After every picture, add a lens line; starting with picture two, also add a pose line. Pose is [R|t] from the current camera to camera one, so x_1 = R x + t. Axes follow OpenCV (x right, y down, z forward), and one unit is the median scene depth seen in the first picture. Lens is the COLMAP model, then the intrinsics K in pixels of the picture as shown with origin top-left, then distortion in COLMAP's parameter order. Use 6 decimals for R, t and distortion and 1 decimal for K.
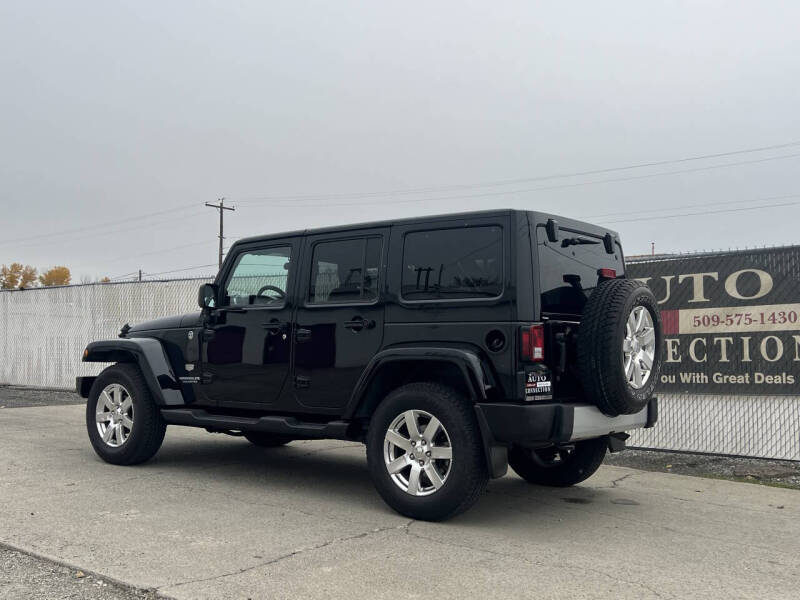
lens RADIAL K [[843.4, 0, 383.5], [0, 843.4, 297.1], [0, 0, 1]] dist [0.019504, -0.002742]
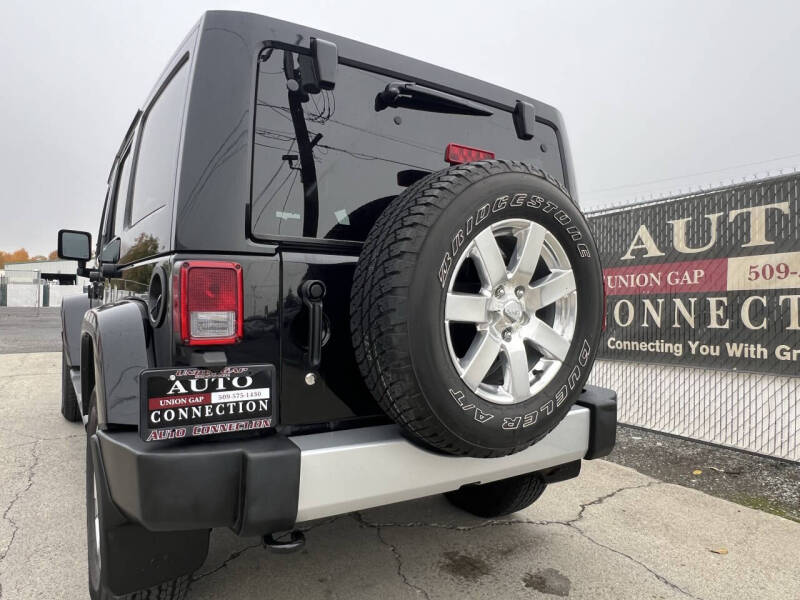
lens RADIAL K [[527.2, 0, 395.7], [0, 527.2, 305.0], [0, 0, 1]] dist [-0.001684, -0.001462]
pose [[0.951603, 0.007693, -0.307233, 0.307725], [0.011551, 0.998085, 0.060768, 0.035493], [0.307112, -0.061376, 0.949692, 0.673488]]
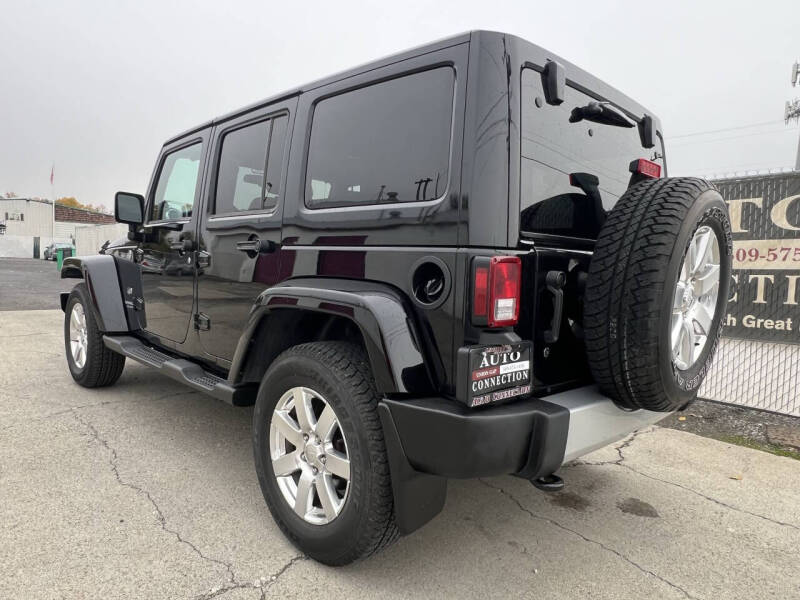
lens RADIAL K [[527.2, 0, 395.7], [0, 527.2, 305.0], [0, 0, 1]] dist [-0.001684, -0.001462]
pose [[0.992304, 0.039929, -0.117209, 0.134082], [-0.023552, 0.990163, 0.137923, 0.017803], [0.121563, -0.134101, 0.983483, 0.587985]]
